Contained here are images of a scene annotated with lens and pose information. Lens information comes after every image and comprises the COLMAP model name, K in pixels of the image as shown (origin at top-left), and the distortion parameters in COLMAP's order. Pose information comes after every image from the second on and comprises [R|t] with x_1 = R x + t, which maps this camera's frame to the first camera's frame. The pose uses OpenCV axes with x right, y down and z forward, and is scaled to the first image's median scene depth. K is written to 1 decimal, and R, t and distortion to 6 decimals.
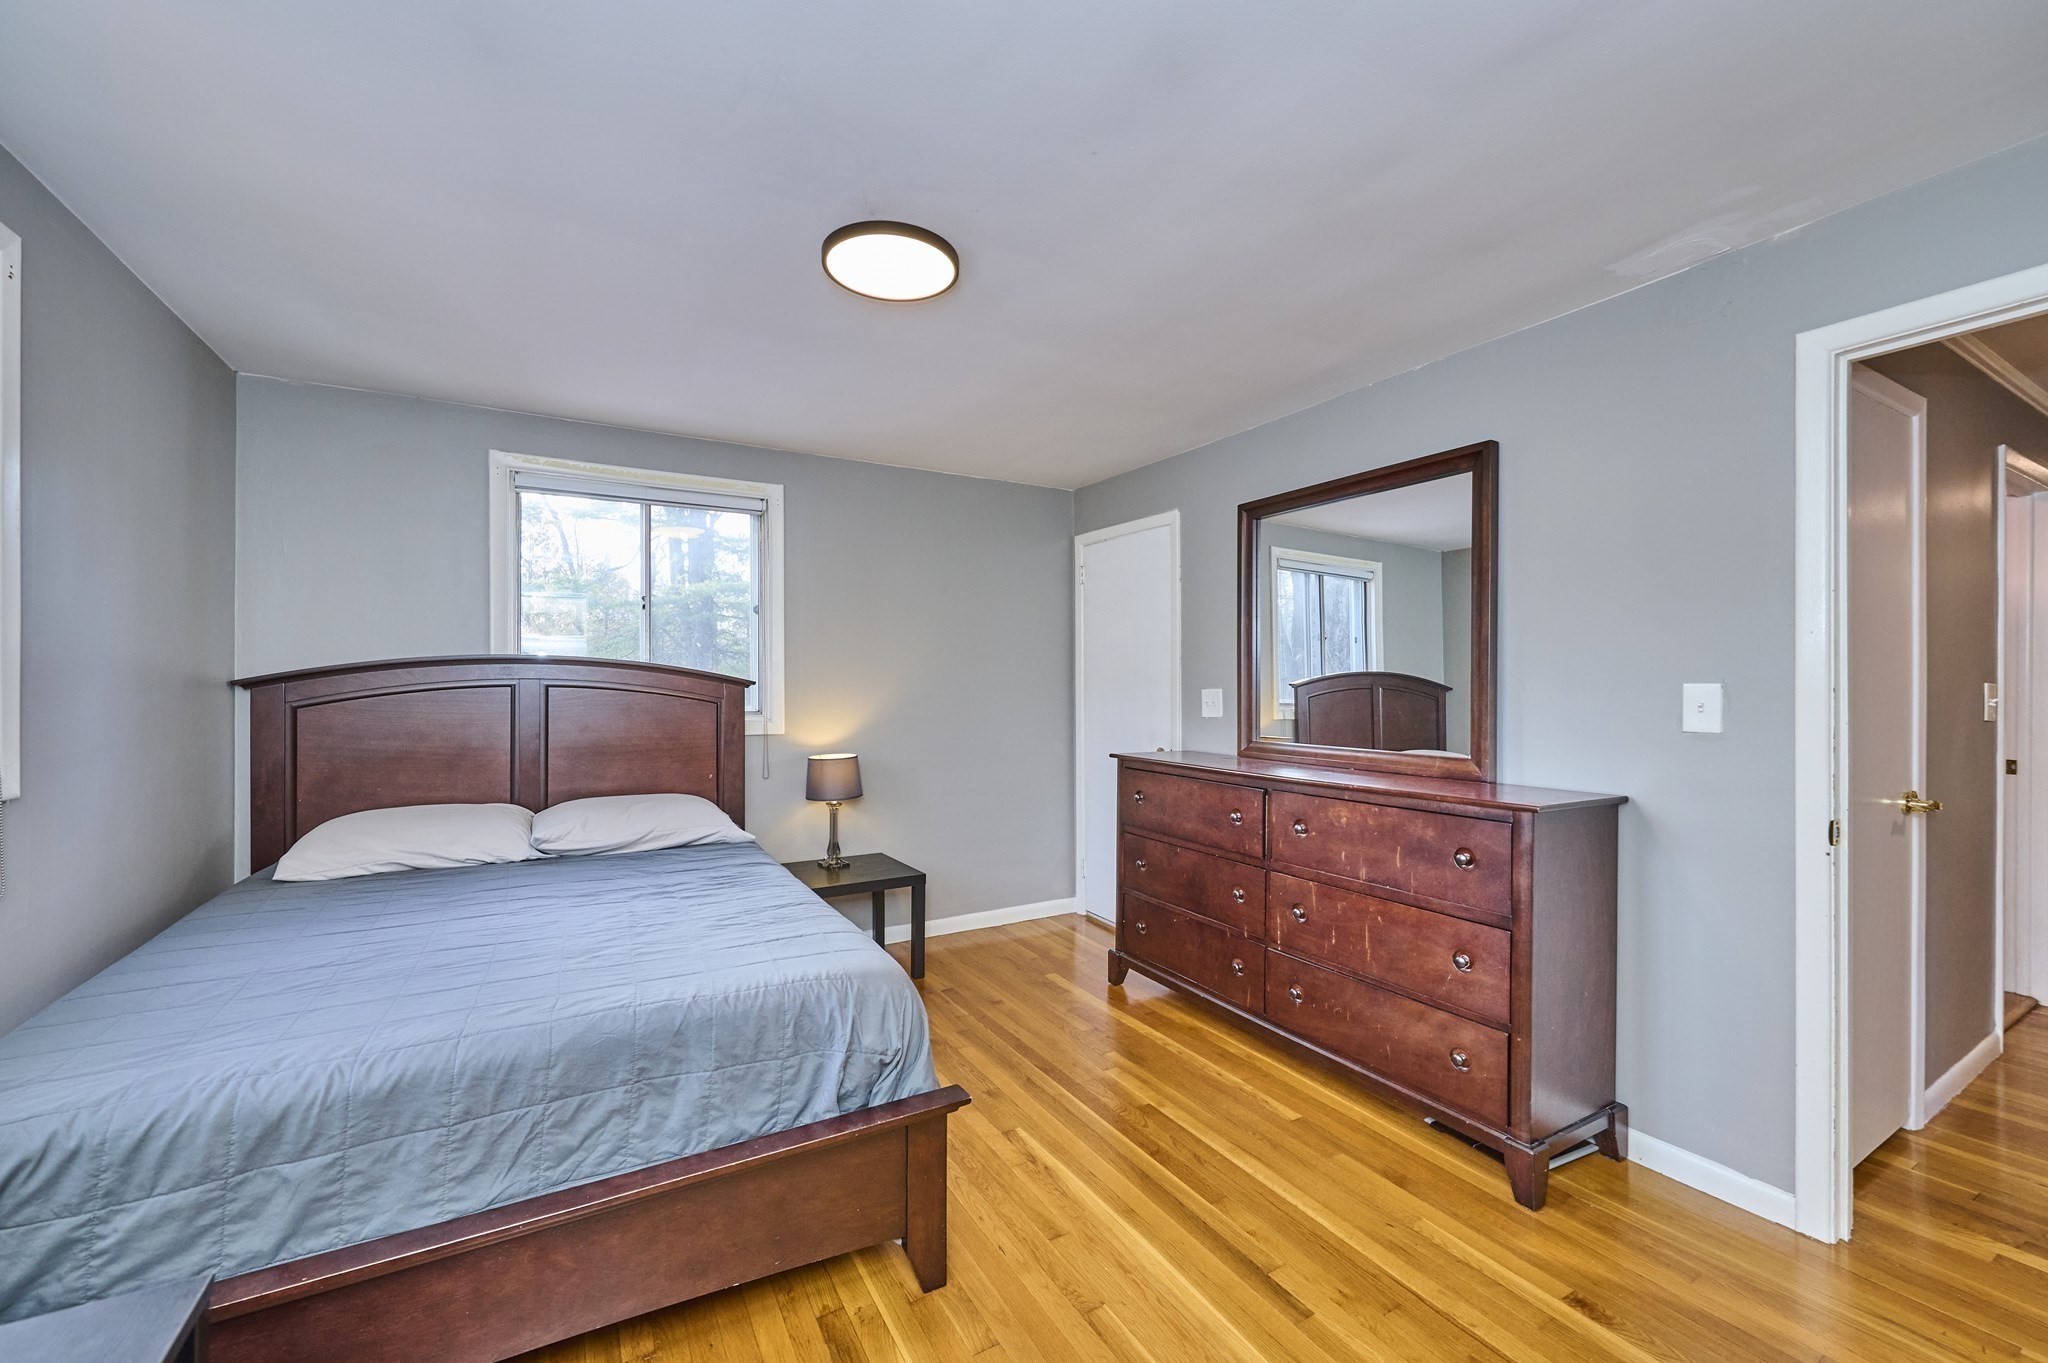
lens RADIAL K [[819.2, 0, 1019.2], [0, 819.2, 683.7], [0, 0, 1]] dist [0.000055, -0.000220]
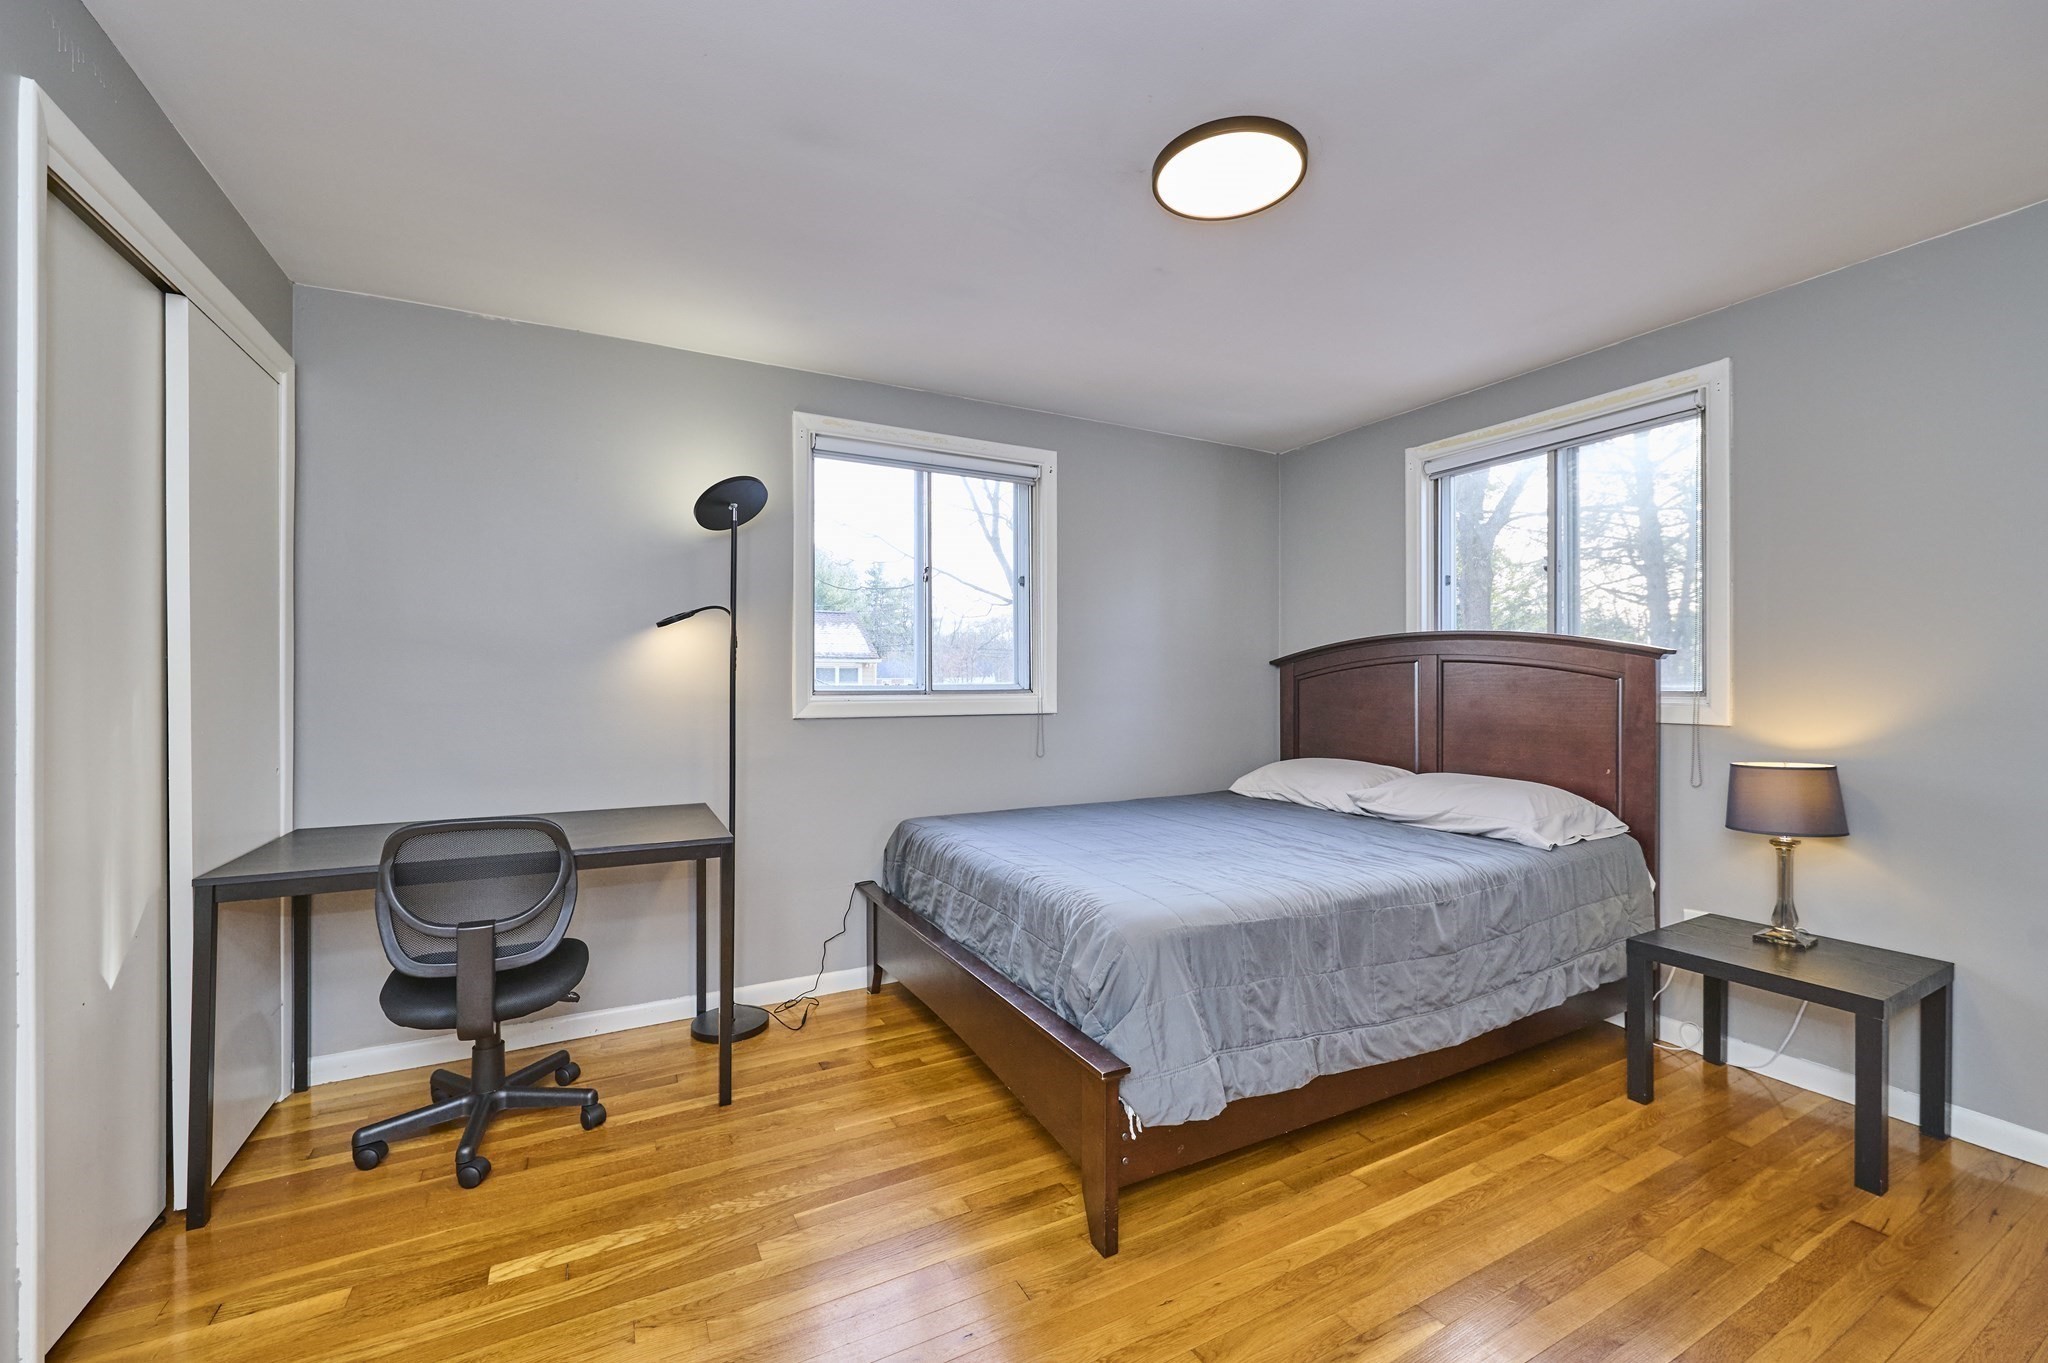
lens RADIAL K [[819.2, 0, 1019.2], [0, 819.2, 683.7], [0, 0, 1]] dist [0.000055, -0.000220]
pose [[-0.038794, -0.002670, -0.999244, 0.438504], [-0.002567, 0.999993, -0.002572, 0.032150], [0.999244, 0.002466, -0.038801, 0.469699]]
